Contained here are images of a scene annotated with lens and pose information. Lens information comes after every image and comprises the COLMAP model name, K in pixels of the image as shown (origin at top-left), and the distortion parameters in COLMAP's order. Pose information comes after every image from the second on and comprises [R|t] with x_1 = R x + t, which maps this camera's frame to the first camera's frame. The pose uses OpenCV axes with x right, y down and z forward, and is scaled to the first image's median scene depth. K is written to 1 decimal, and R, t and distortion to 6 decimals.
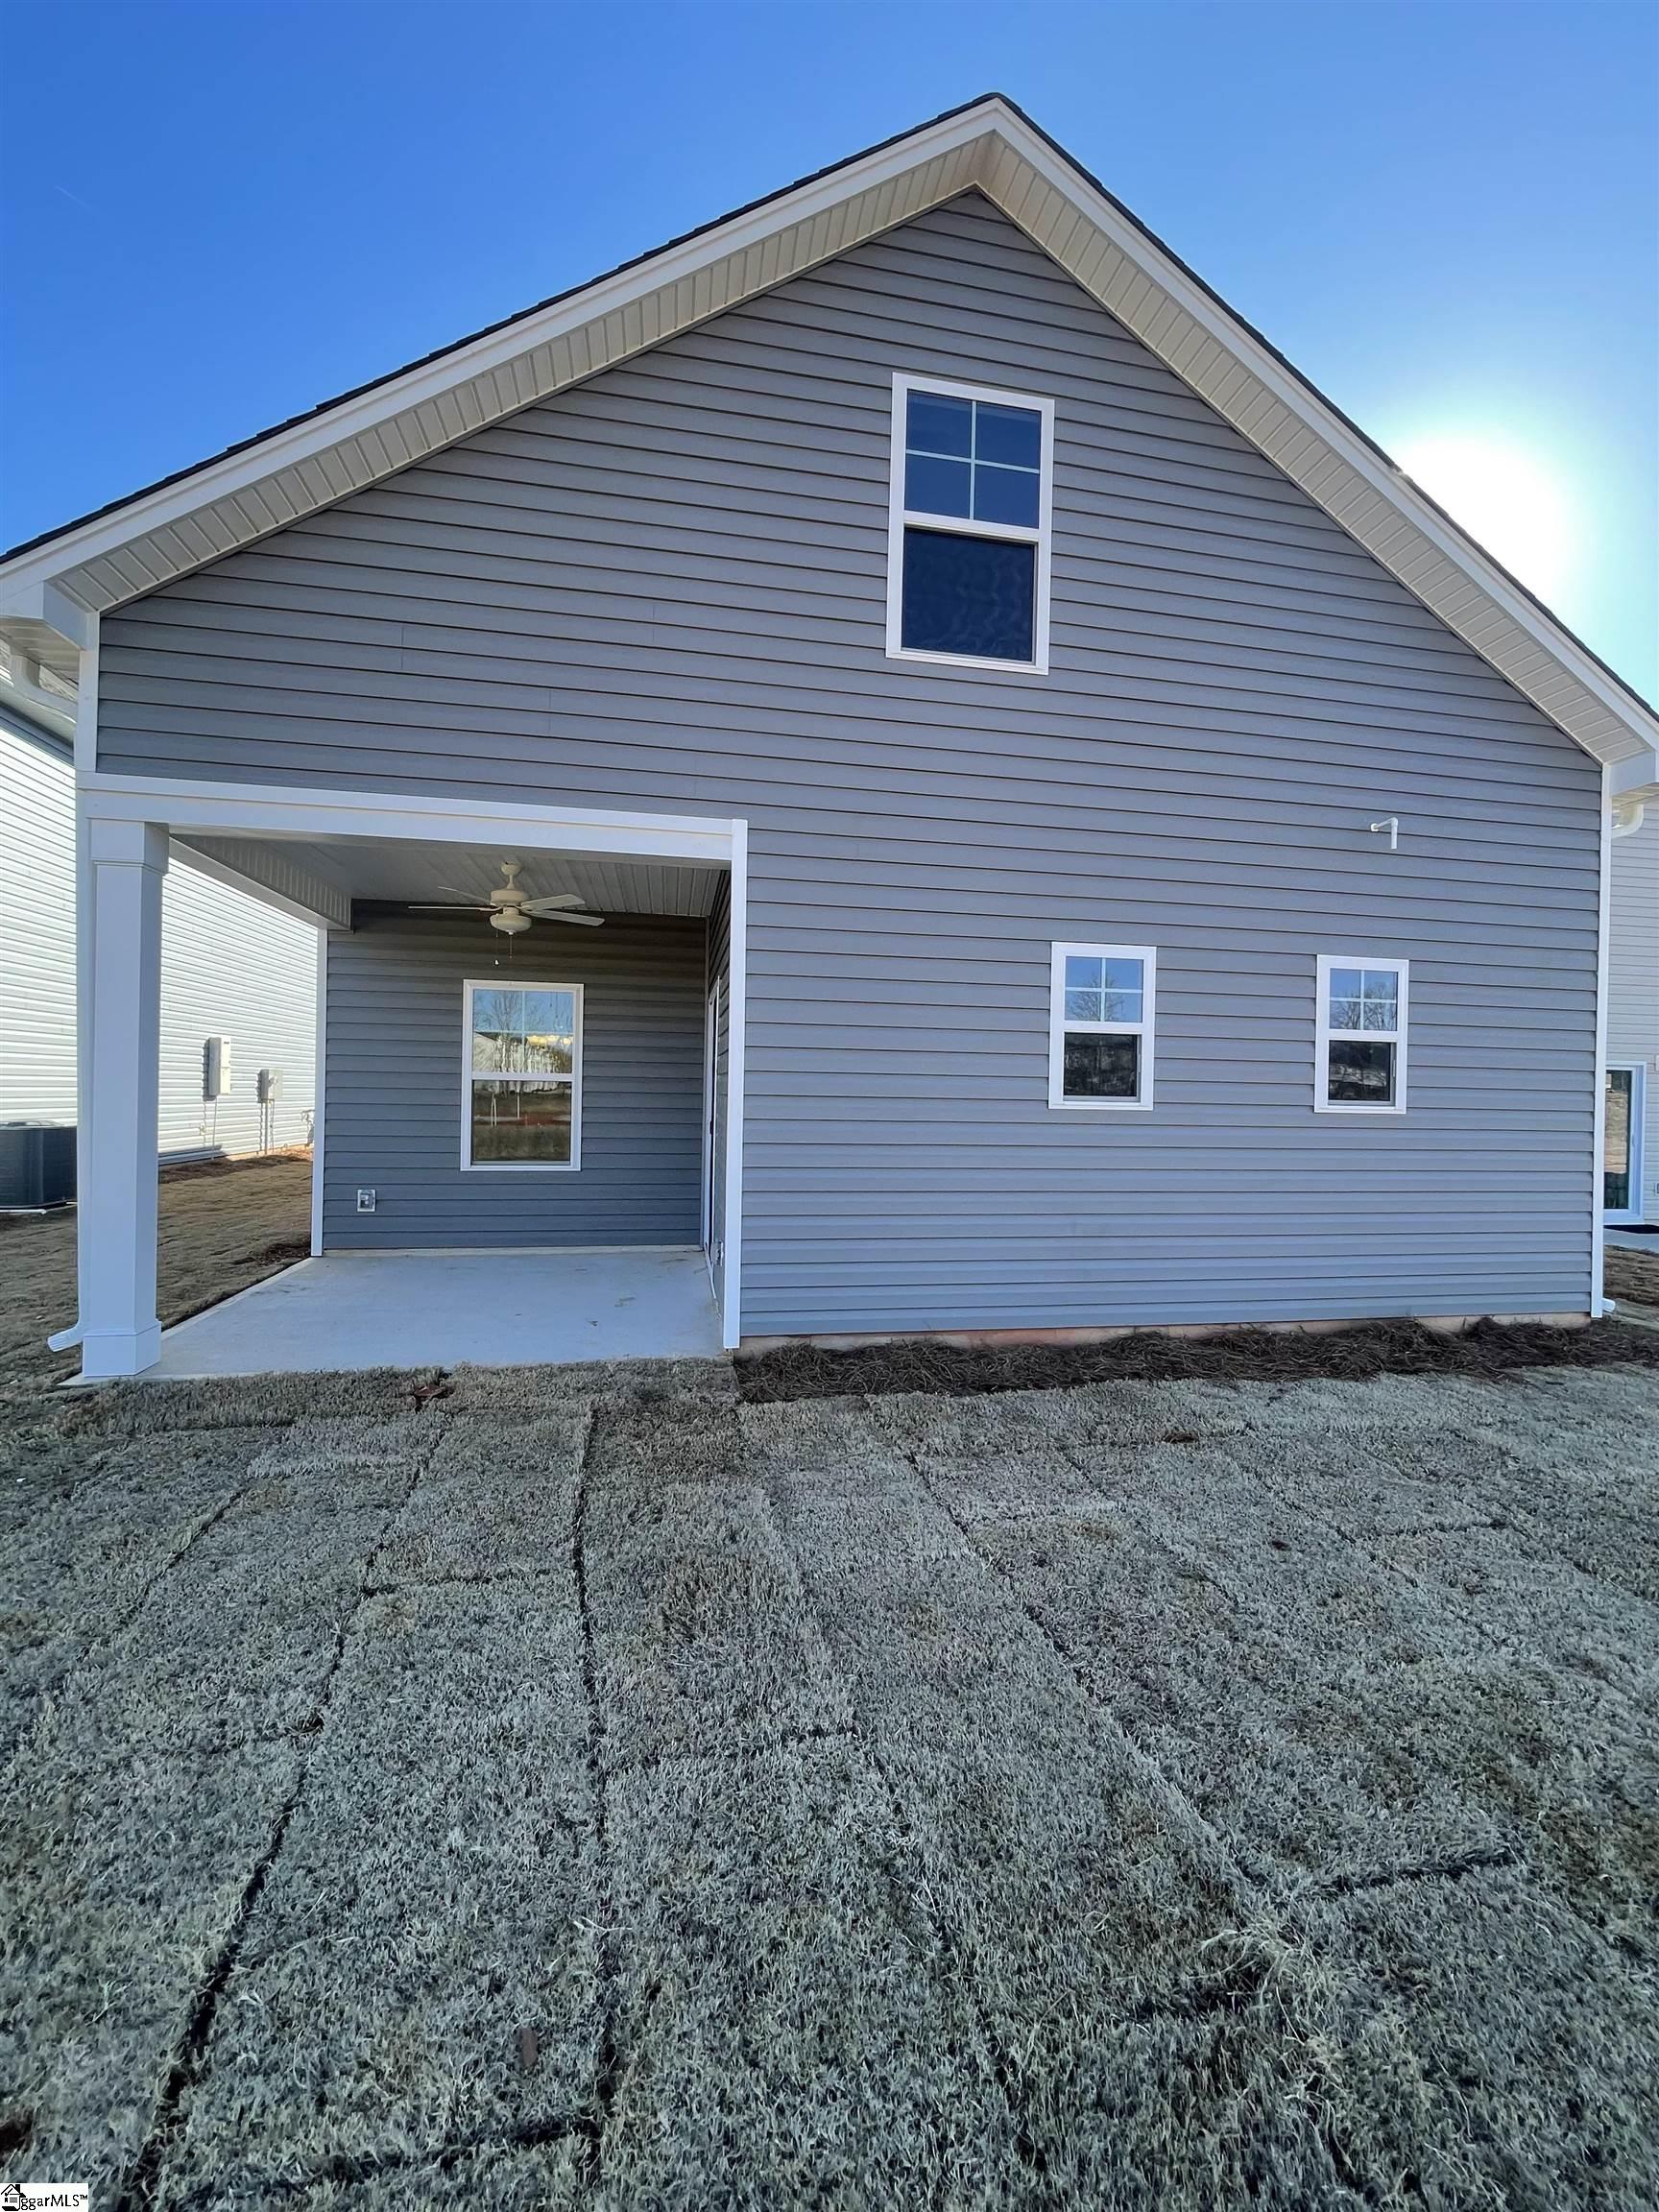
lens RADIAL K [[885.9, 0, 824.3], [0, 885.9, 1106.0], [0, 0, 1]] dist [-0.003784, -0.000192]
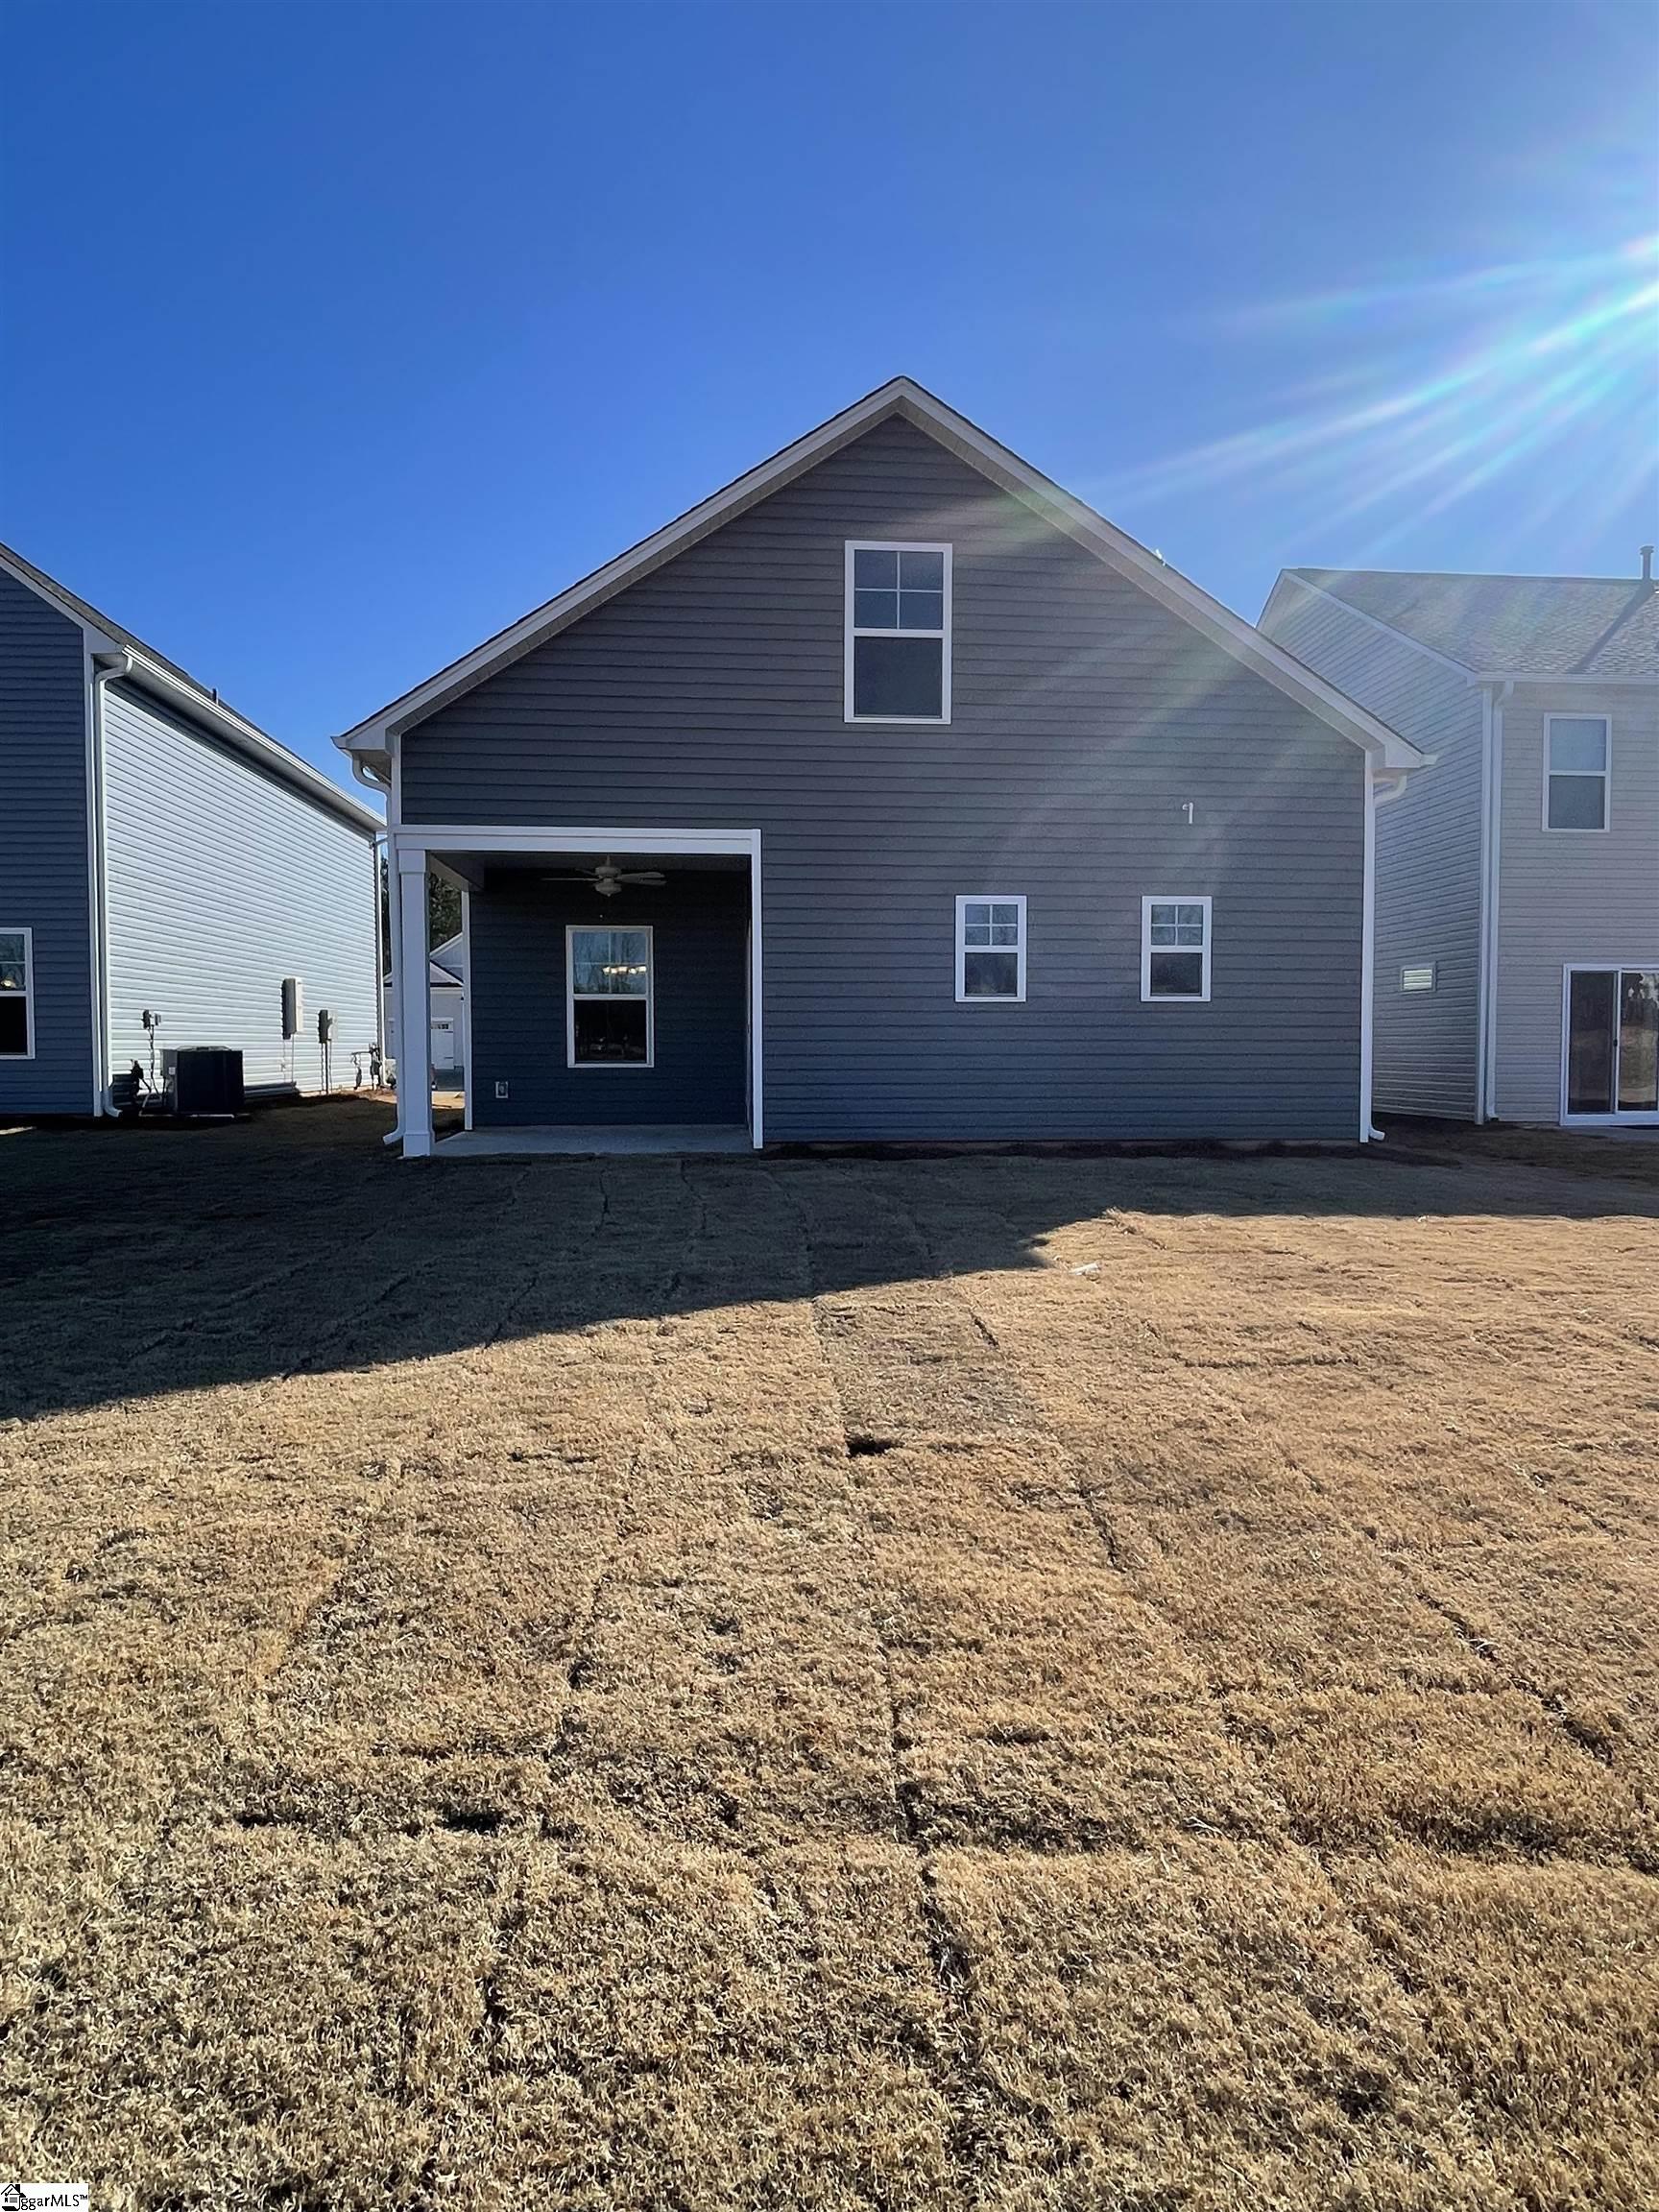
lens RADIAL K [[1291.1, 0, 827.1], [0, 1291.1, 1105.2], [0, 0, 1]] dist [0.030158, 0.000397]
pose [[0.994865, -0.015435, -0.100028, 0.238795], [0.018342, 0.999434, 0.028207, 0.110649], [0.099536, -0.029896, 0.994585, -1.238478]]
